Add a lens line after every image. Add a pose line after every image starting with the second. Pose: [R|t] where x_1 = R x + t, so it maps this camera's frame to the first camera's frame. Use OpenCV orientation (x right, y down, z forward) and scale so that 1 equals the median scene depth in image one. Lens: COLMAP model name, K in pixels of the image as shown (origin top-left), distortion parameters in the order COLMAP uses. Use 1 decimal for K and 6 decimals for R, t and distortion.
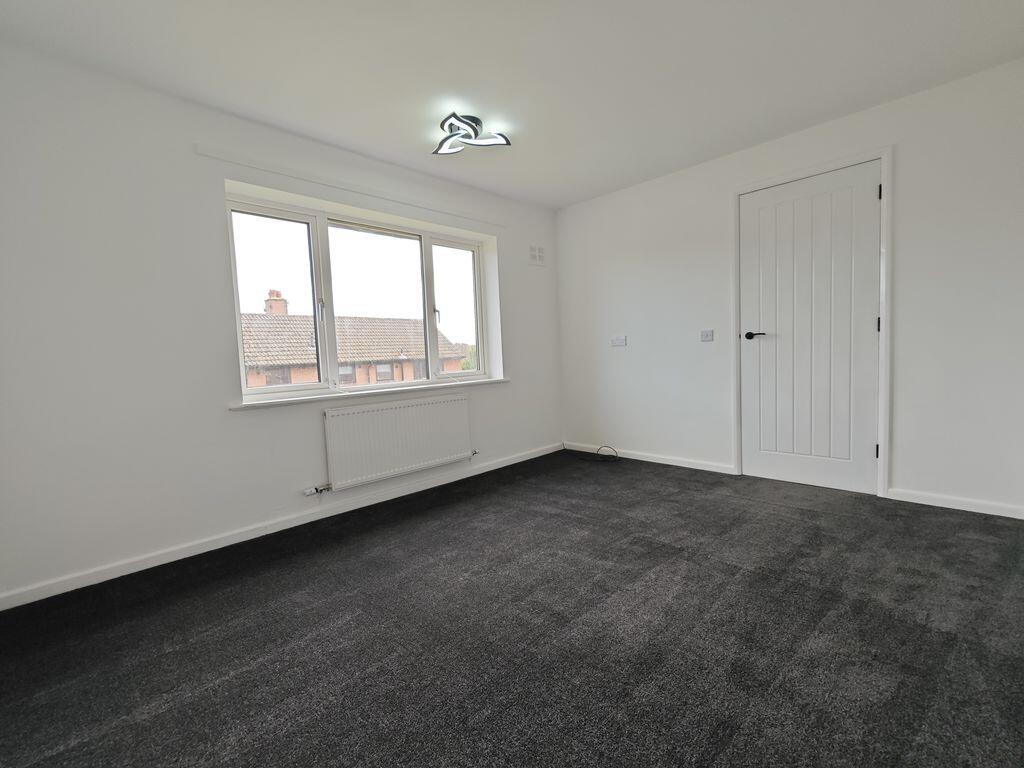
lens RADIAL K [[441.9, 0, 504.2], [0, 441.9, 381.3], [0, 0, 1]] dist [0.000027, -0.000253]
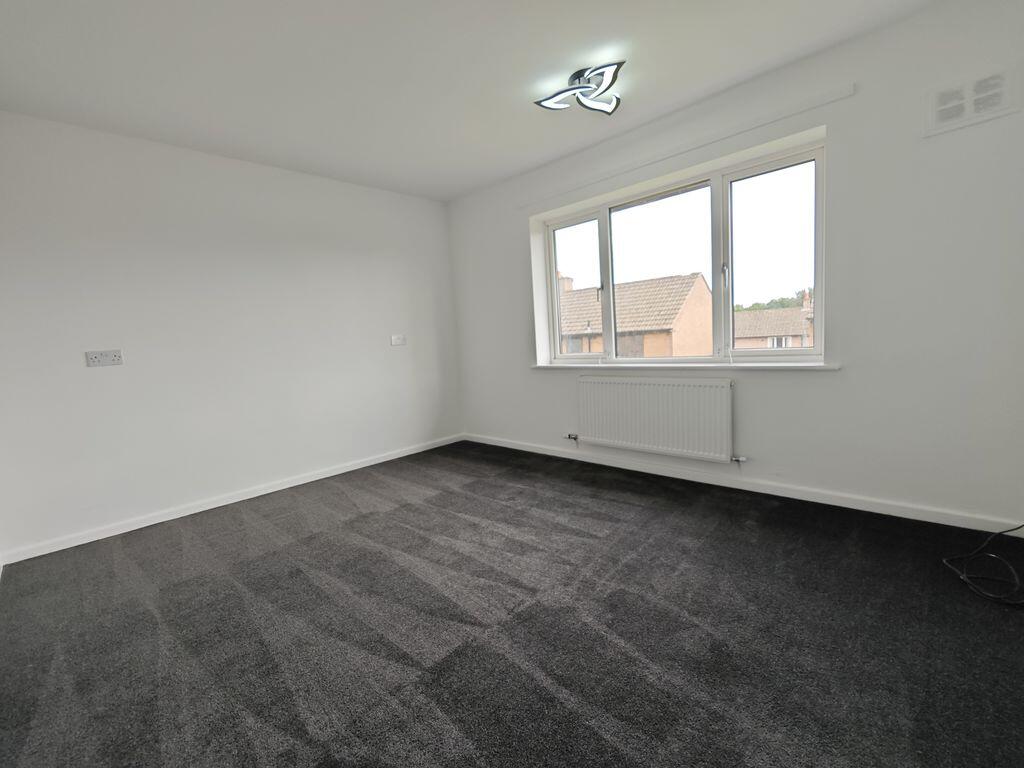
lens RADIAL K [[441.9, 0, 514.7], [0, 441.9, 385.0], [0, 0, 1]] dist [0.000027, -0.000253]
pose [[0.049068, 0.135313, -0.989587, 0.665784], [-0.007929, 0.990802, 0.135086, -0.063724], [0.998764, 0.001218, 0.049690, 0.615103]]
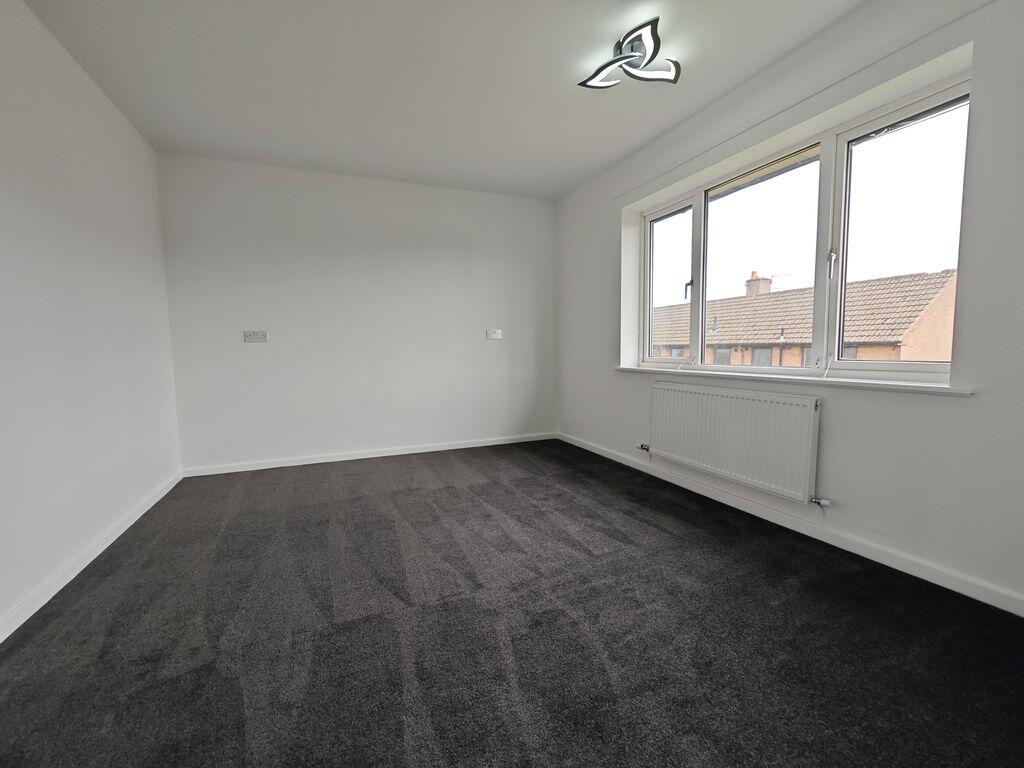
lens RADIAL K [[441.9, 0, 518.1], [0, 441.9, 386.6], [0, 0, 1]] dist [0.000027, -0.000253]
pose [[-0.348874, 0.118855, -0.929602, 0.614749], [-0.040548, 0.989082, 0.141677, -0.055086], [0.936292, 0.087121, -0.340245, 0.857176]]
